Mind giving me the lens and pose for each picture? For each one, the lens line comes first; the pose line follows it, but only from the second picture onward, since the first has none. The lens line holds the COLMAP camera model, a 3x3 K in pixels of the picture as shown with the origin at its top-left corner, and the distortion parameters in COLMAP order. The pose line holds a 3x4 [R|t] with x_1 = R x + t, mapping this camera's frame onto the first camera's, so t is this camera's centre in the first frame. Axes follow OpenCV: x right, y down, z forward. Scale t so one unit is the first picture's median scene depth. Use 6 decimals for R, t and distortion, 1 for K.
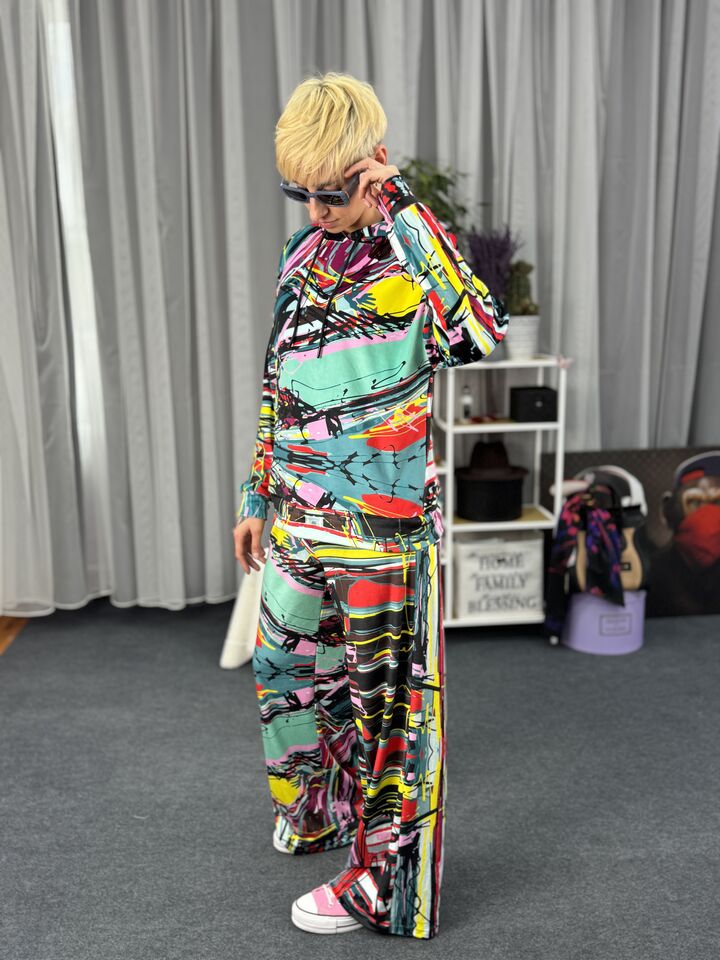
lens RADIAL K [[920.9, 0, 363.0], [0, 920.9, 478.1], [0, 0, 1]] dist [0.137415, -0.269530]
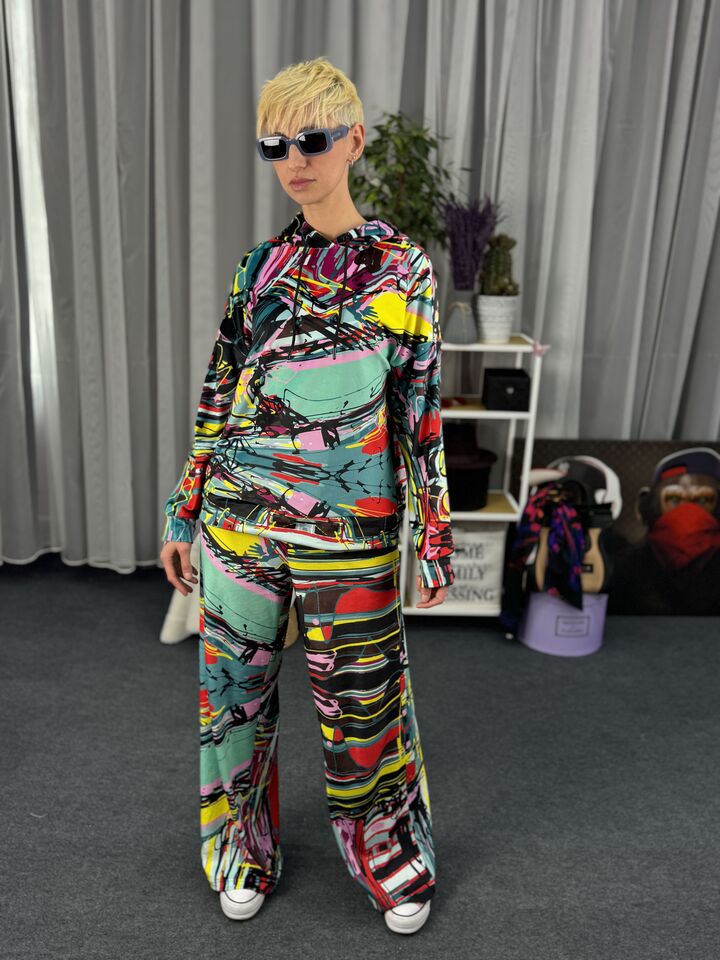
lens RADIAL K [[919.4, 0, 358.8], [0, 919.4, 474.5], [0, 0, 1]] dist [0.144299, -0.281570]
pose [[0.997040, 0.068699, -0.034523, 0.077698], [-0.065246, 0.993546, 0.092787, -0.075637], [0.040674, -0.090260, 0.995087, 0.056592]]
